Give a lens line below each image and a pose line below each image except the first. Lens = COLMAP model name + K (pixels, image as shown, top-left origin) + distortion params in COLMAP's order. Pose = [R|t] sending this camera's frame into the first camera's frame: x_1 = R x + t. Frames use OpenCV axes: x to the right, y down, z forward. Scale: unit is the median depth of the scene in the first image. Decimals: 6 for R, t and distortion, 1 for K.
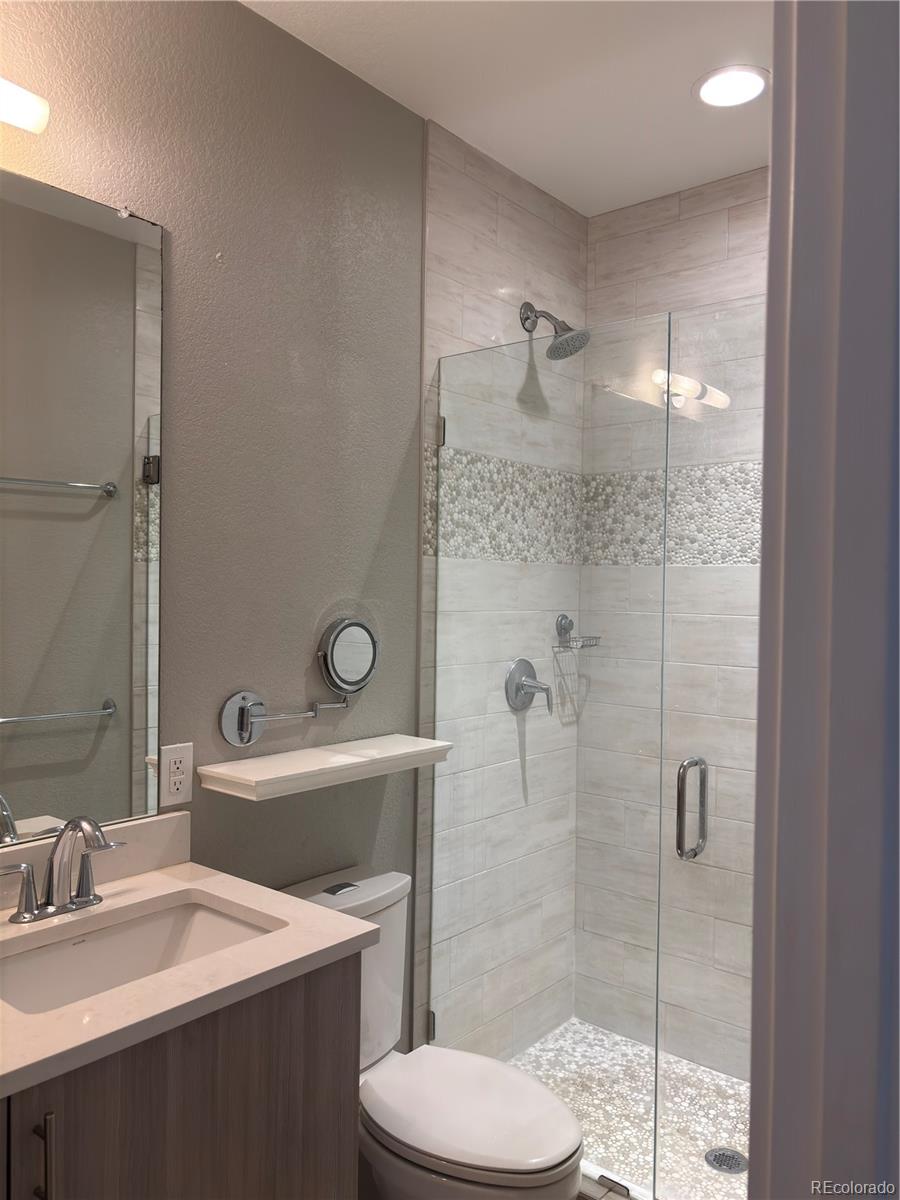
lens RADIAL K [[902.1, 0, 457.4], [0, 902.1, 591.3], [0, 0, 1]] dist [0.047513, -0.053489]
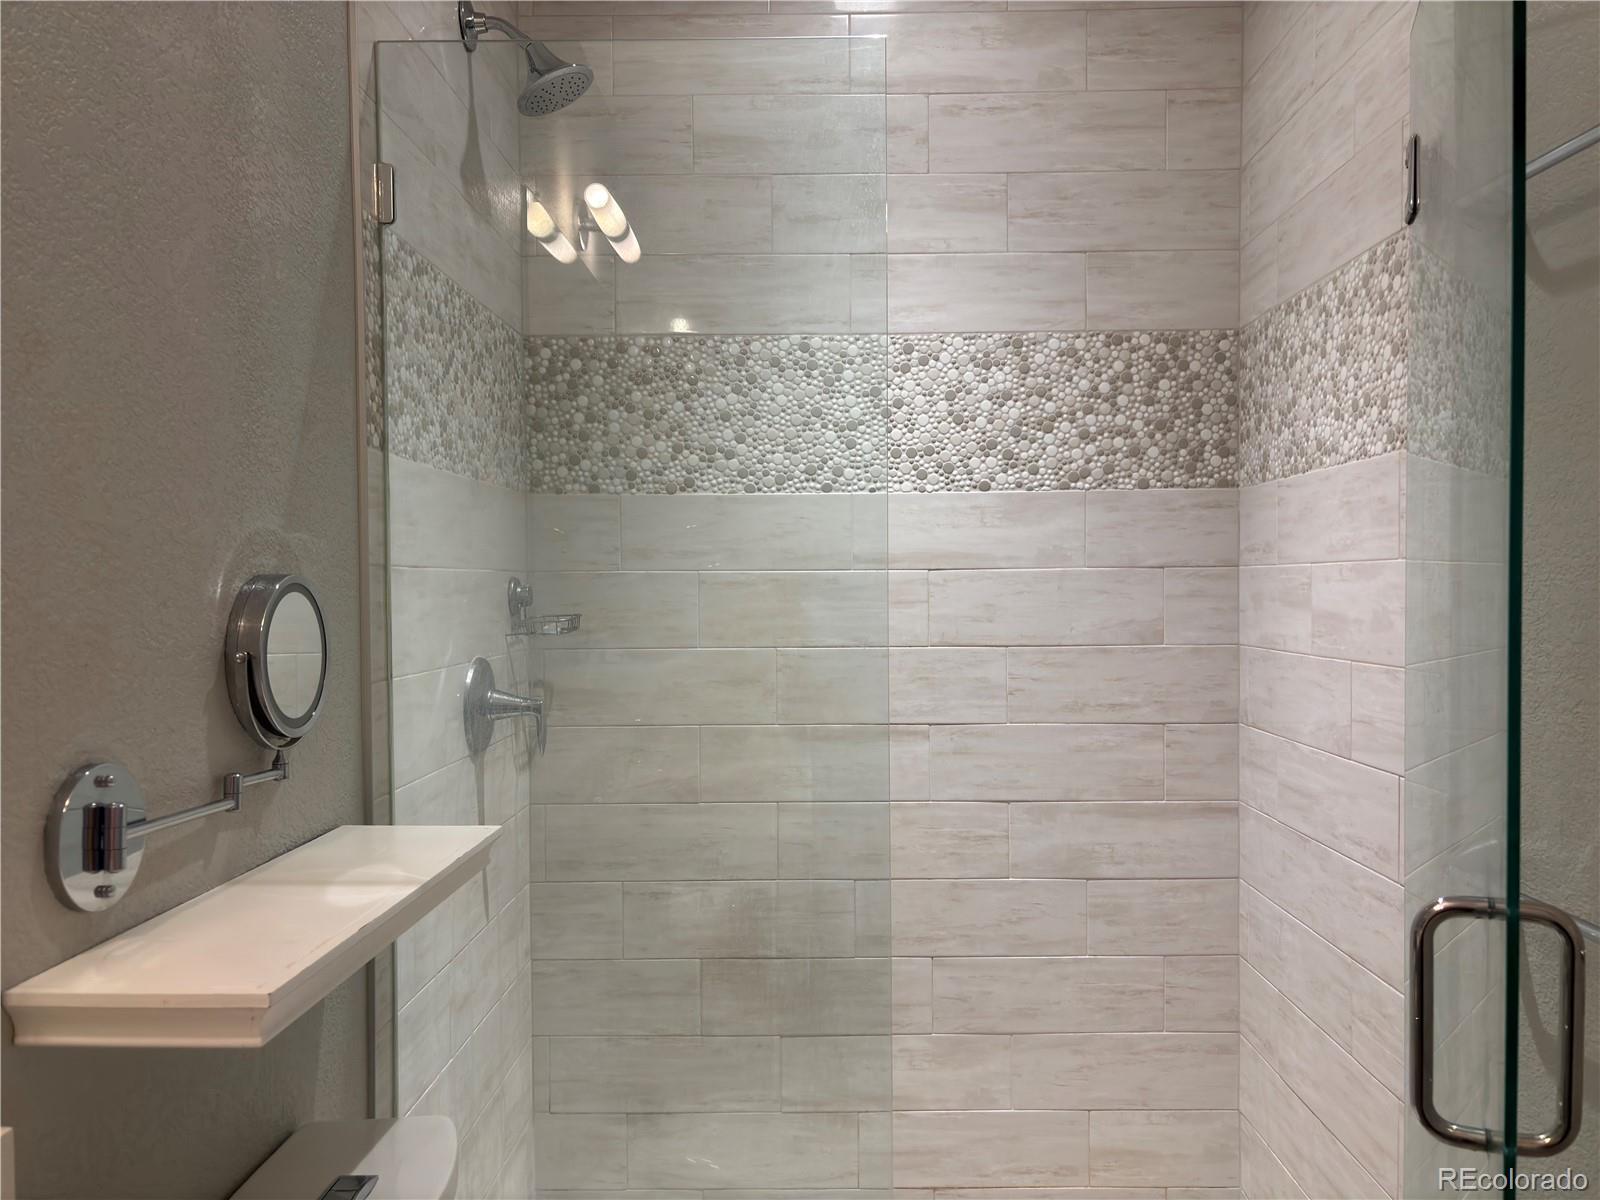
lens RADIAL K [[1202.9, 0, 797.4], [0, 1202.9, 607.6], [0, 0, 1]] dist [0.047513, -0.053489]
pose [[0.774378, -0.031164, 0.631955, -0.252969], [0.016523, 0.999442, 0.029040, 0.028988], [-0.632508, -0.012046, 0.774460, 0.336712]]
